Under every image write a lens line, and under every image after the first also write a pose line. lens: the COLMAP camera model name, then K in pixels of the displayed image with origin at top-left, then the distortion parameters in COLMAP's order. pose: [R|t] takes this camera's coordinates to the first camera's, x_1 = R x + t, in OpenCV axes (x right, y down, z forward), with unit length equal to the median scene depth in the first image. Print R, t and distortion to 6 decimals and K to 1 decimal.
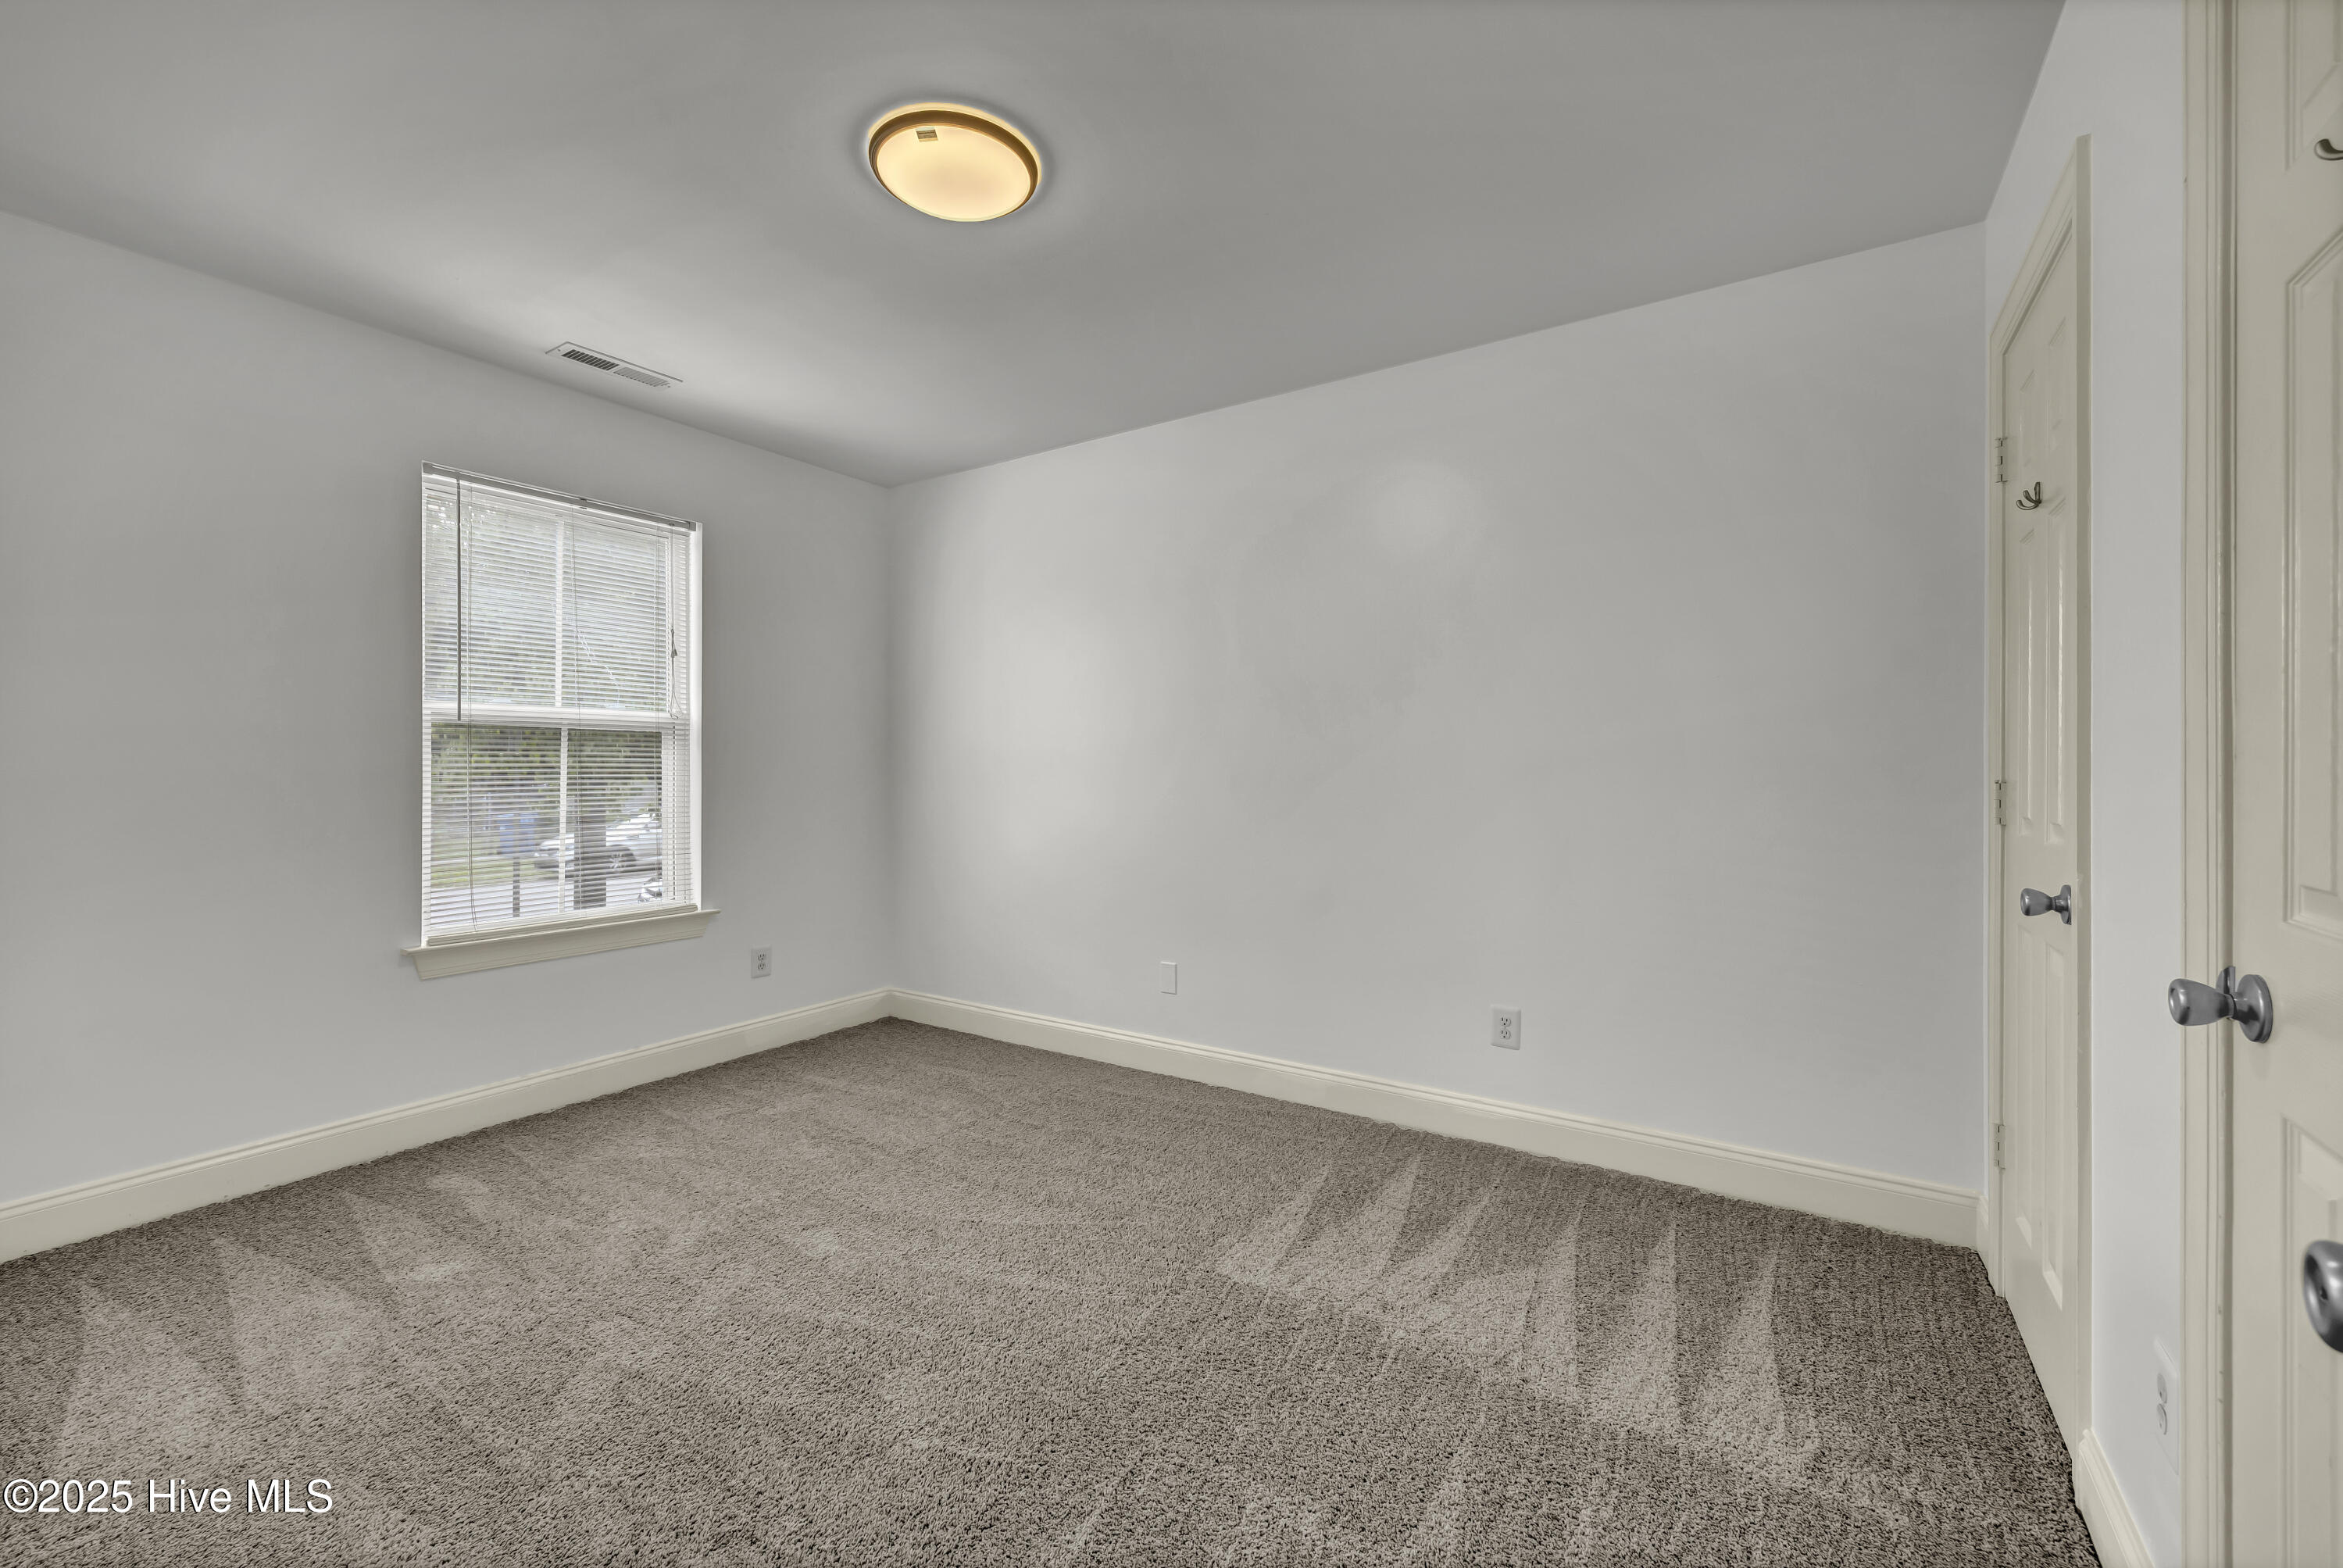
lens RADIAL K [[908.4, 0, 1179.1], [0, 908.4, 781.4], [0, 0, 1]] dist [0.000220, 0.000042]
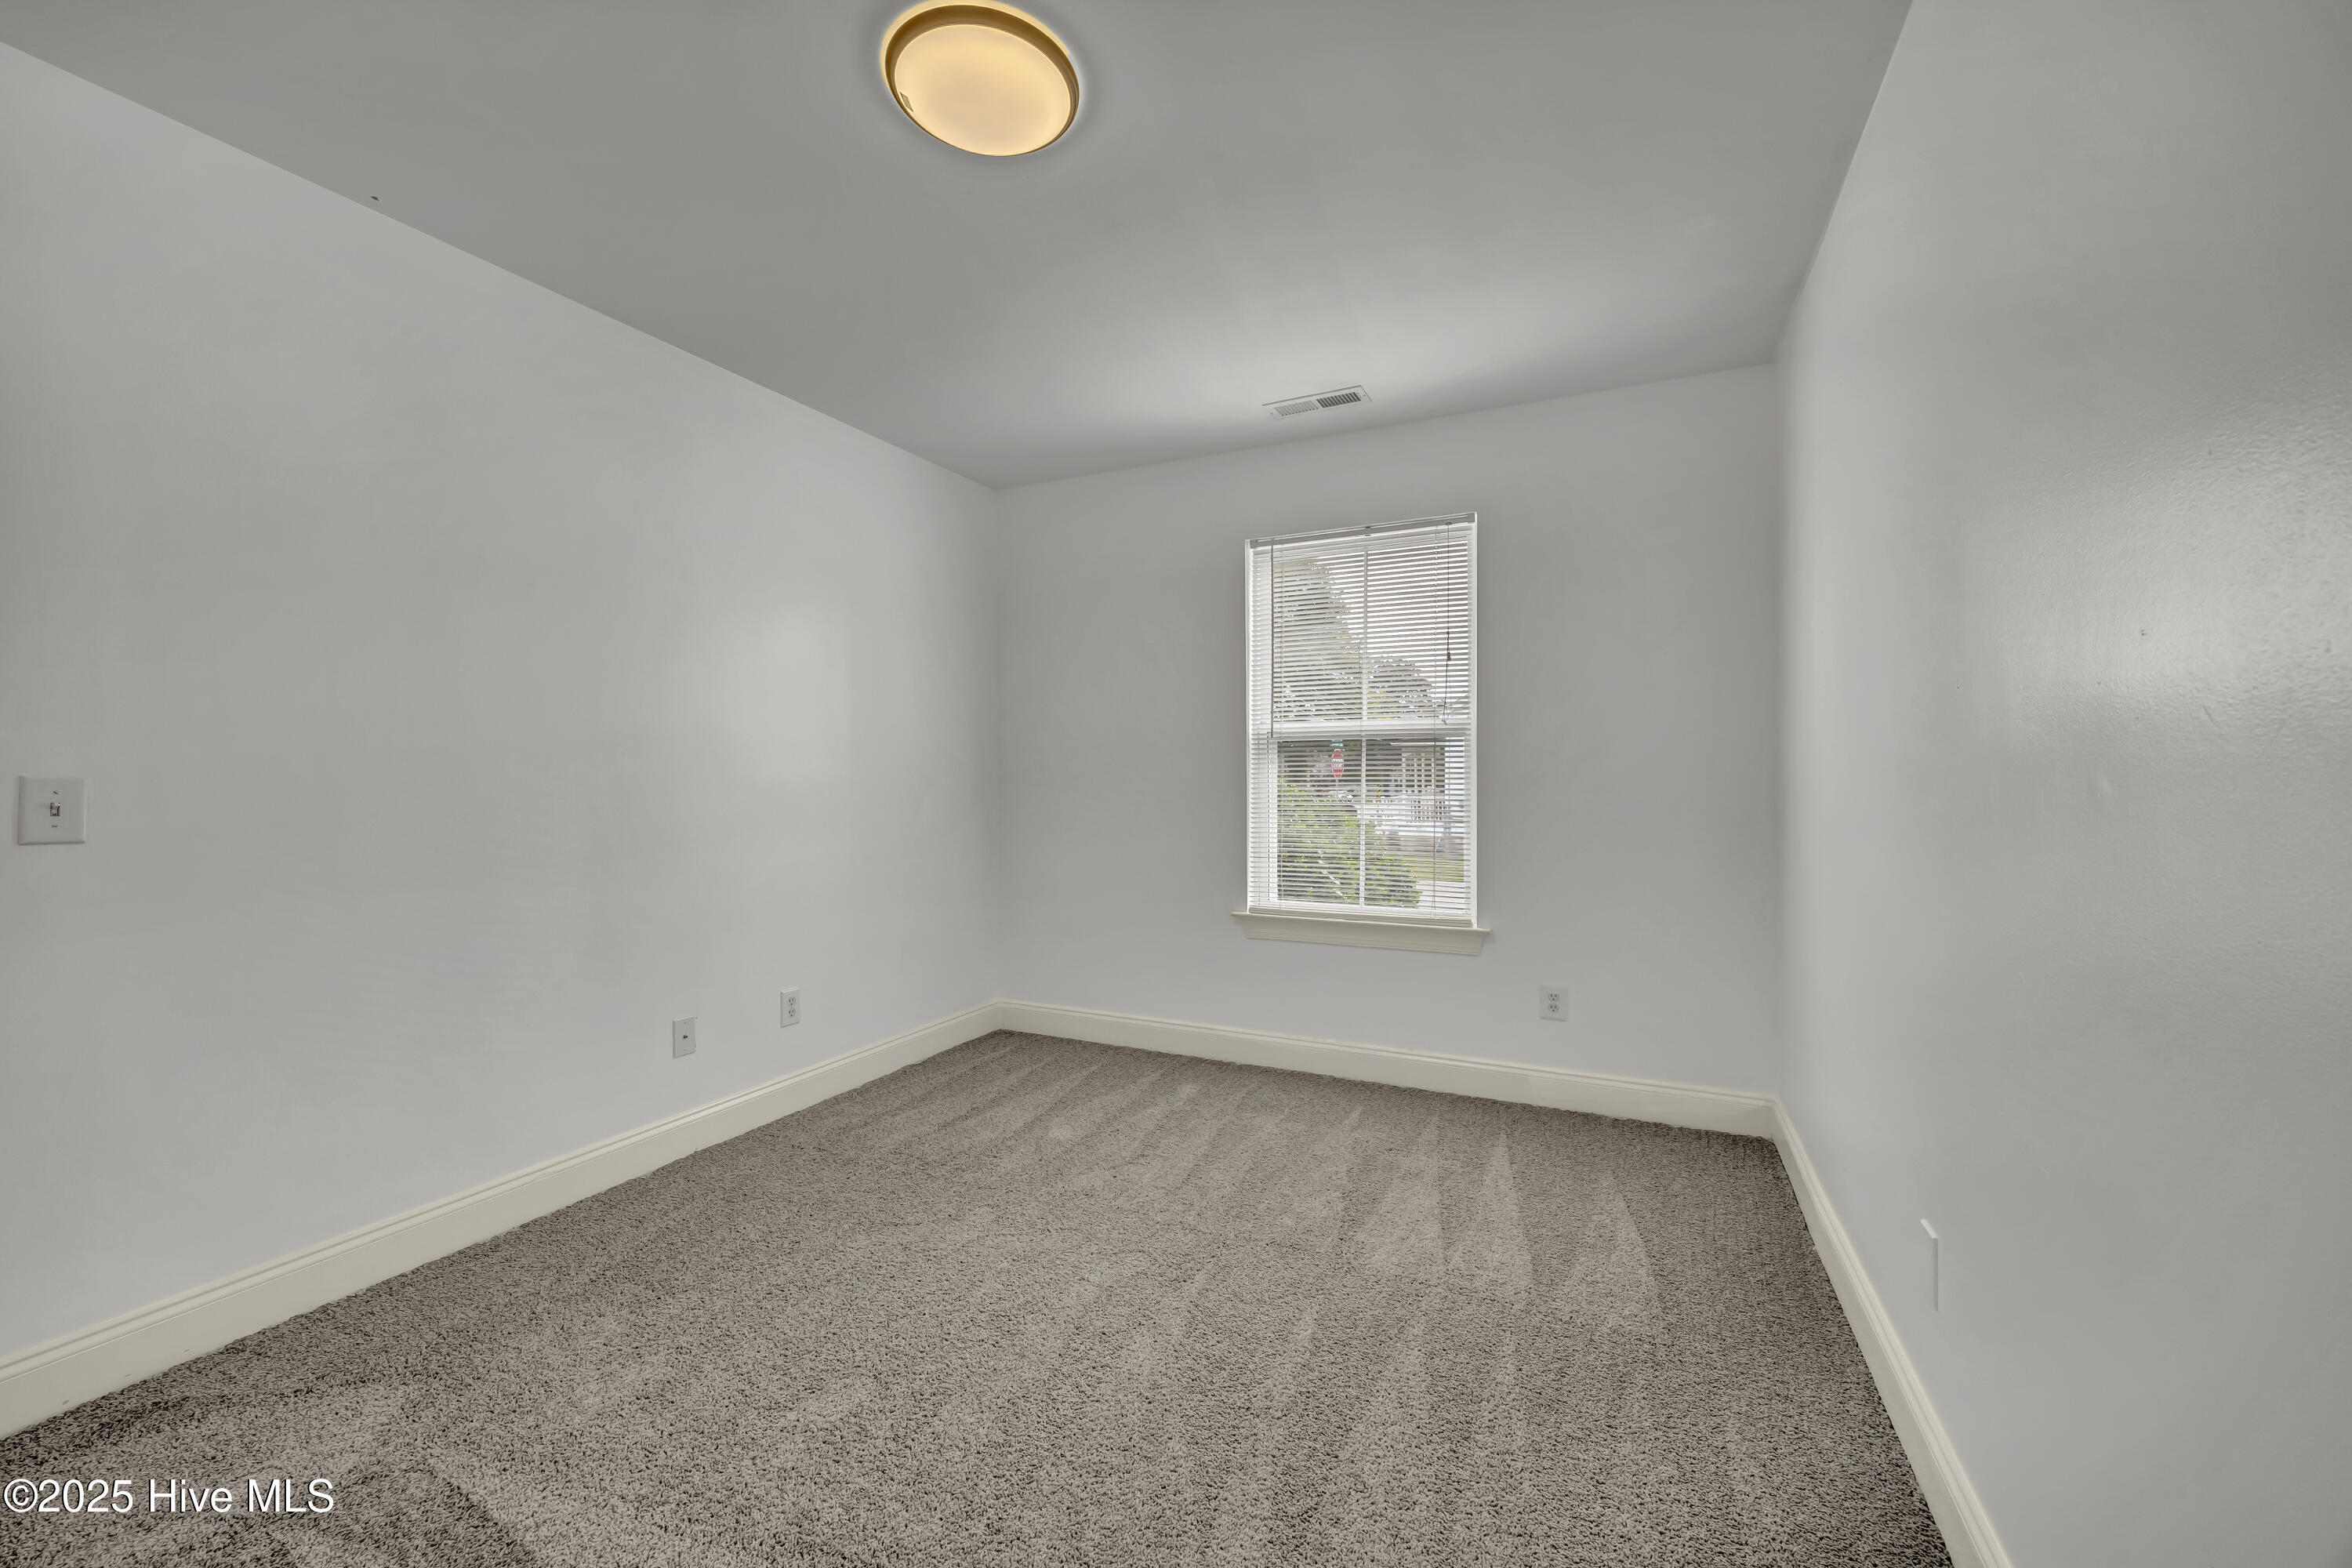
lens RADIAL K [[911.9, 0, 1183.7], [0, 911.9, 781.4], [0, 0, 1]] dist [0.000220, 0.000042]
pose [[0.148253, 0.006548, -0.988928, 0.404922], [-0.013105, 0.999903, 0.004656, -0.009509], [0.988863, 0.012269, 0.148324, 0.645900]]
